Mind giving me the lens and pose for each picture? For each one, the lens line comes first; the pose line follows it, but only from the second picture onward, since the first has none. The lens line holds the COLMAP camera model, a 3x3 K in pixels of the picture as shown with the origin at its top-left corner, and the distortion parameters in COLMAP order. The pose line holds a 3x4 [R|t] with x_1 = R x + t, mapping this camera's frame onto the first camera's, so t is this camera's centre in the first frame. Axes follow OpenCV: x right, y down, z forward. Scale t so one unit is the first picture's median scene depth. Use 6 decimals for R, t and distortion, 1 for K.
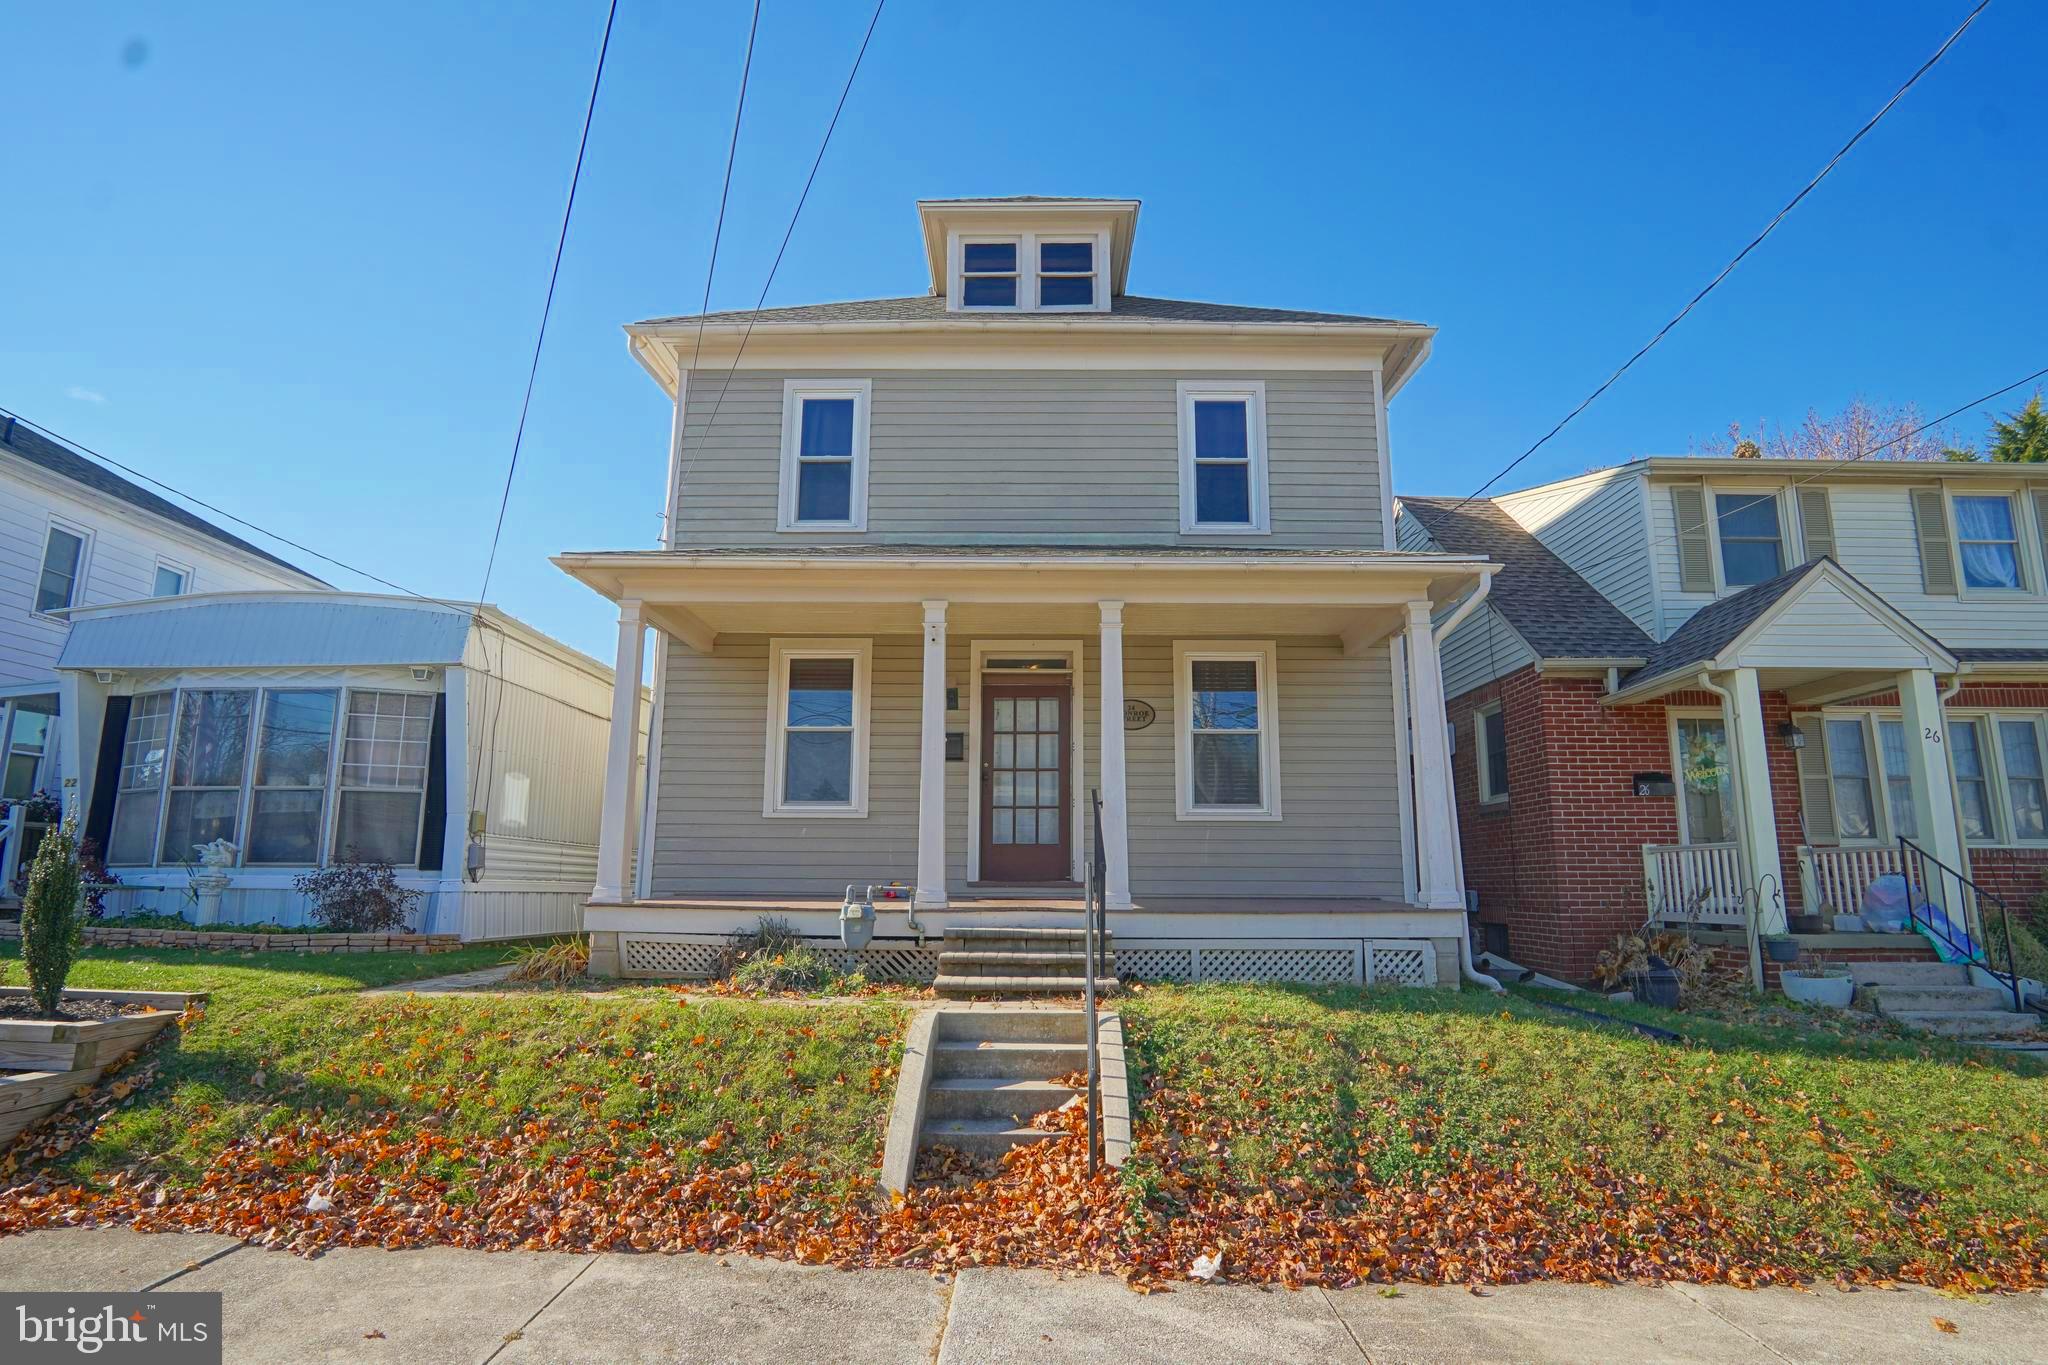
lens RADIAL K [[1094.6, 0, 1025.9], [0, 1094.6, 675.2], [0, 0, 1]] dist [-0.031201, 0.006632]
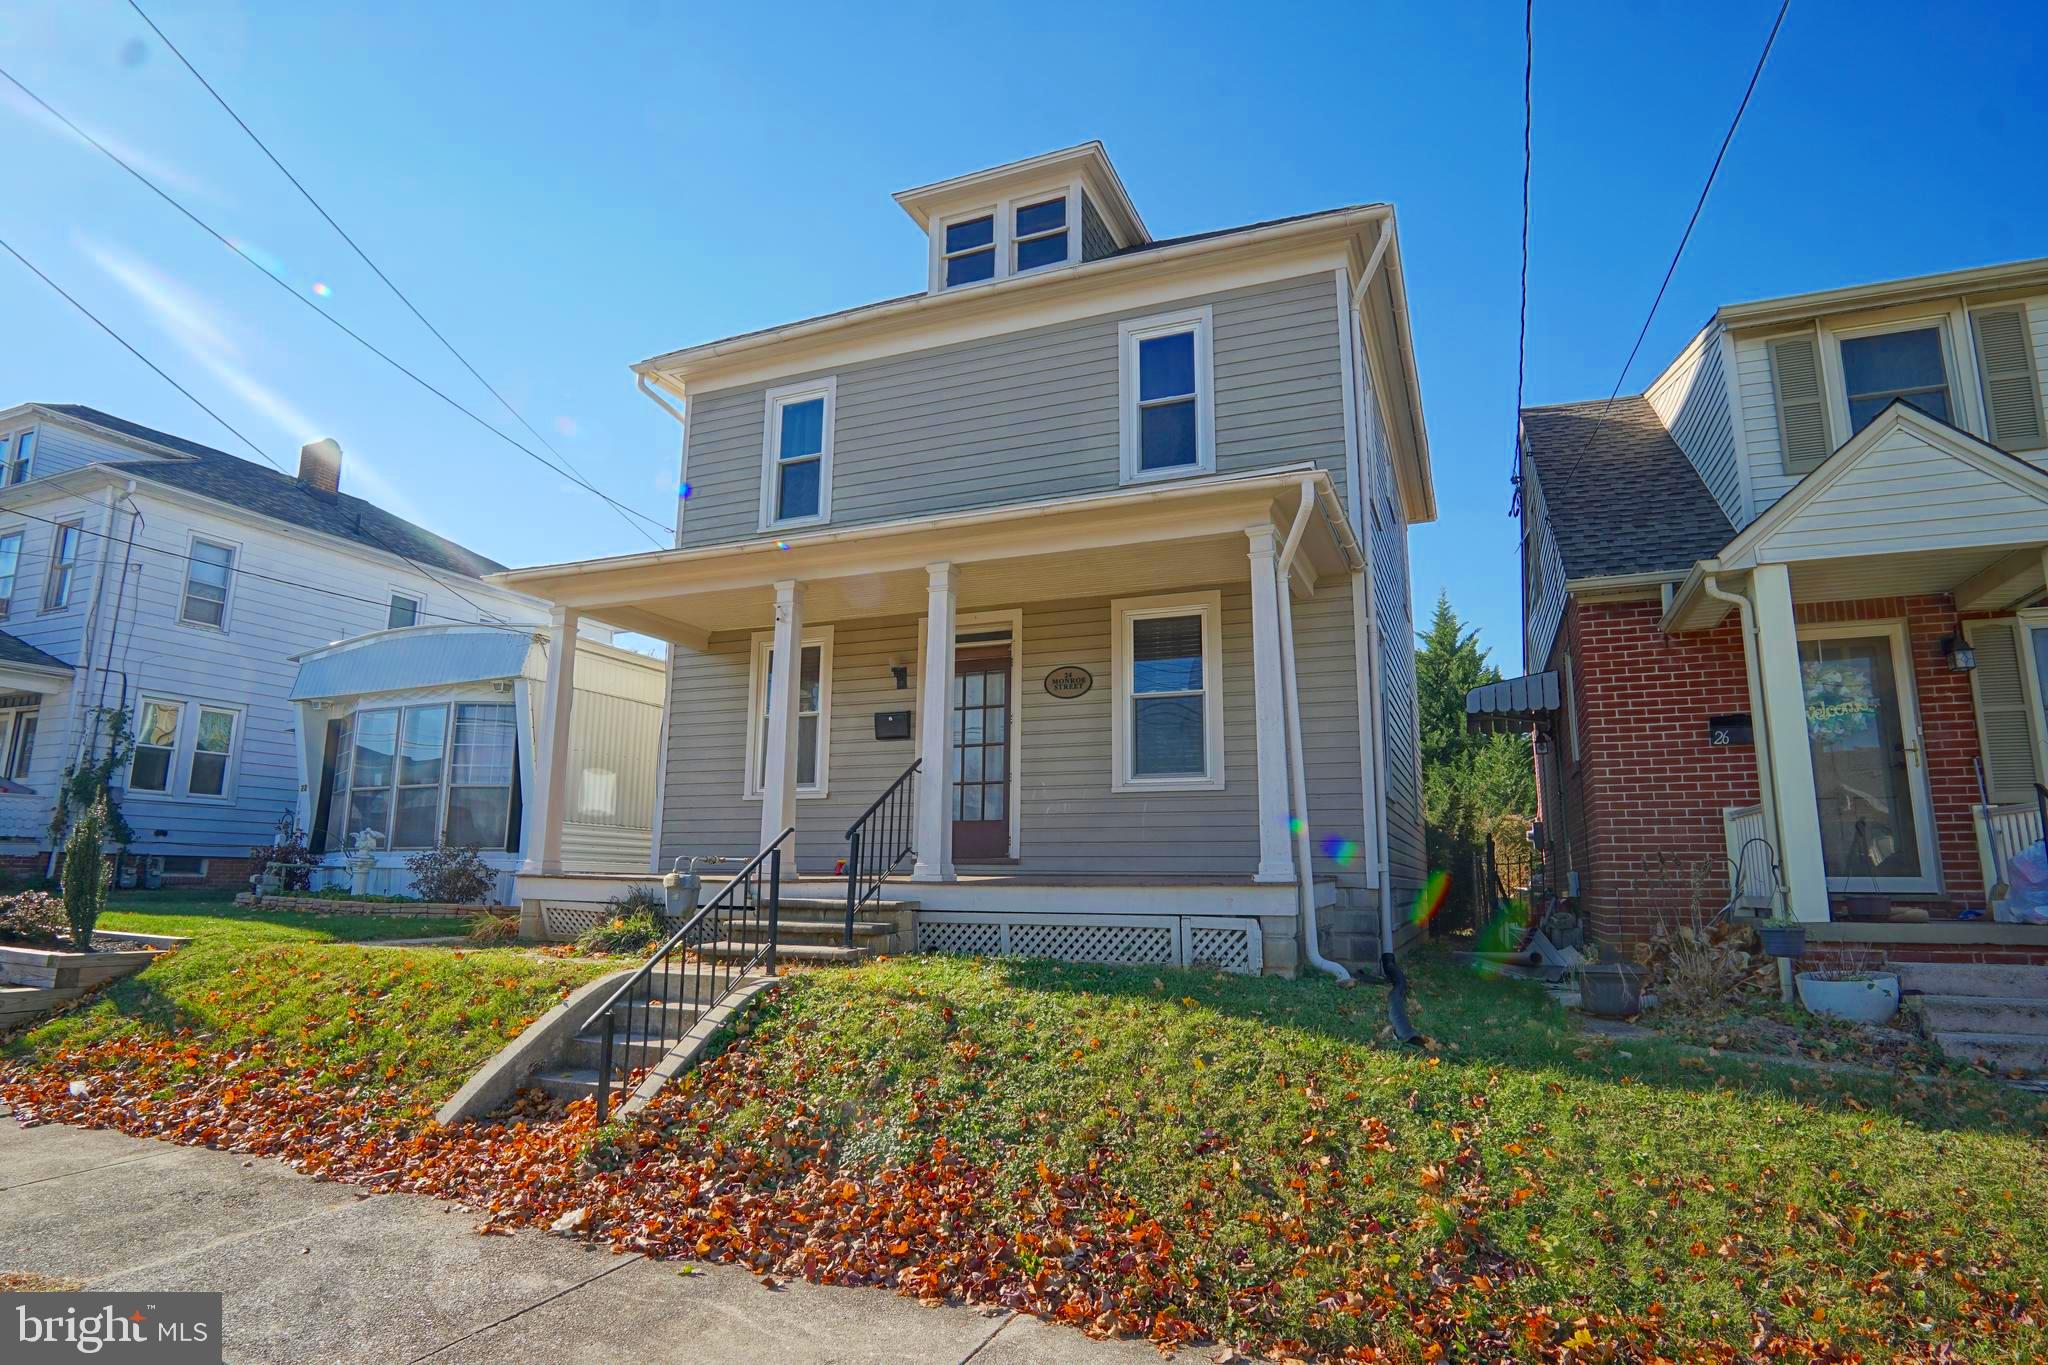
lens RADIAL K [[1094.6, 0, 1027.6], [0, 1094.6, 677.1], [0, 0, 1]] dist [-0.031201, 0.006632]
pose [[0.927498, -0.066472, -0.367871, 0.410709], [0.066753, 0.997698, -0.011976, 0.040408], [0.367820, -0.013449, 0.929800, 0.106648]]
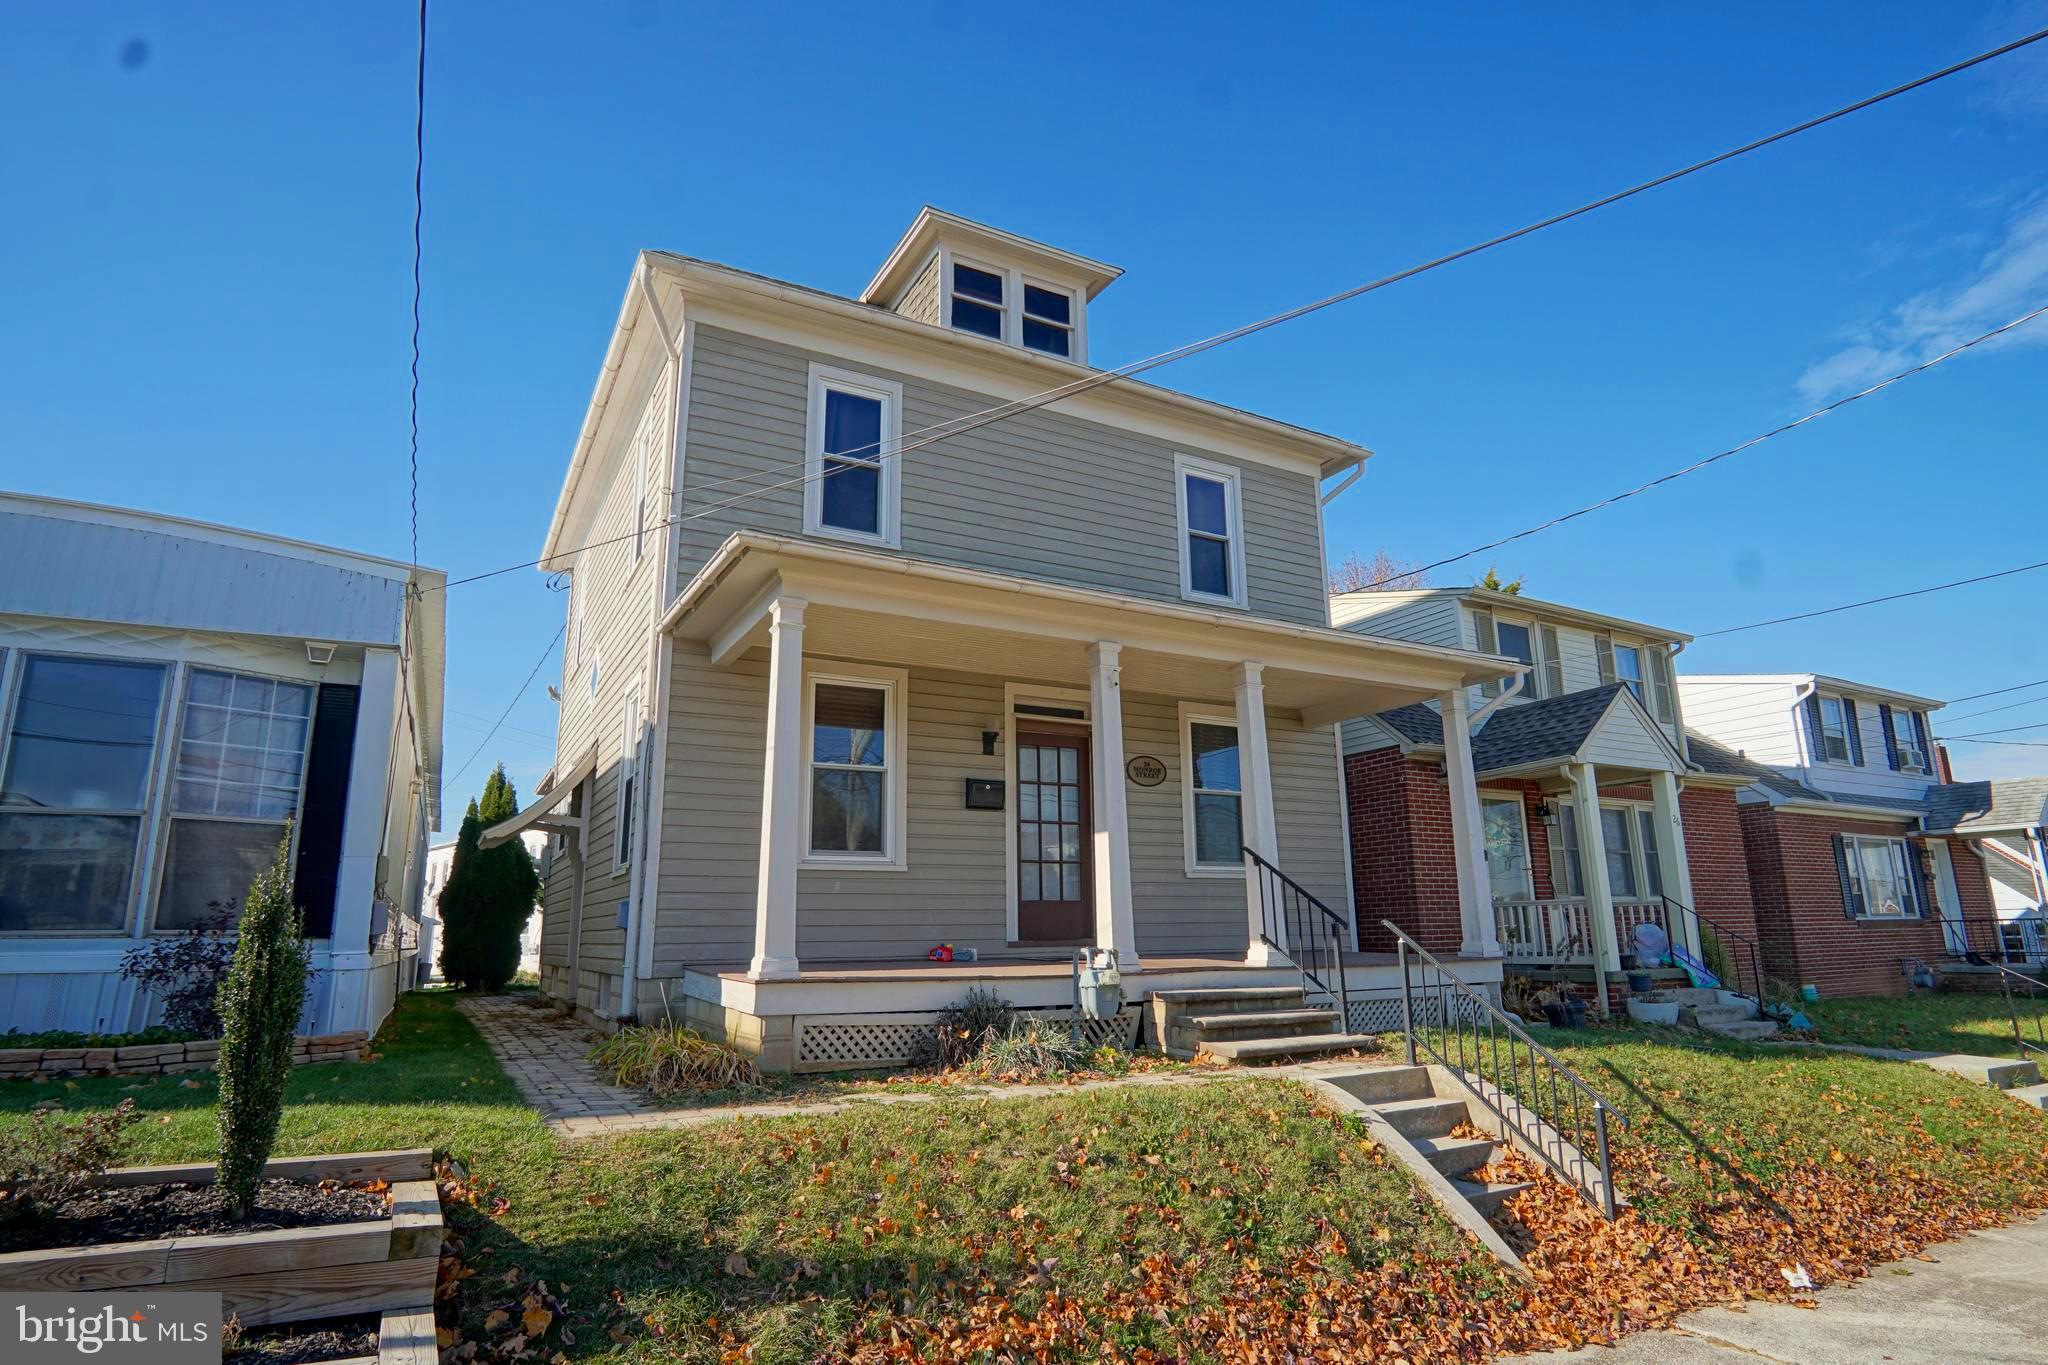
lens RADIAL K [[1094.6, 0, 1029.3], [0, 1094.6, 674.2], [0, 0, 1]] dist [-0.031201, 0.006632]
pose [[0.870830, 0.098939, 0.481525, -0.488985], [-0.075777, 0.994846, -0.067371, 0.023339], [-0.485709, 0.022180, 0.873839, 0.170328]]
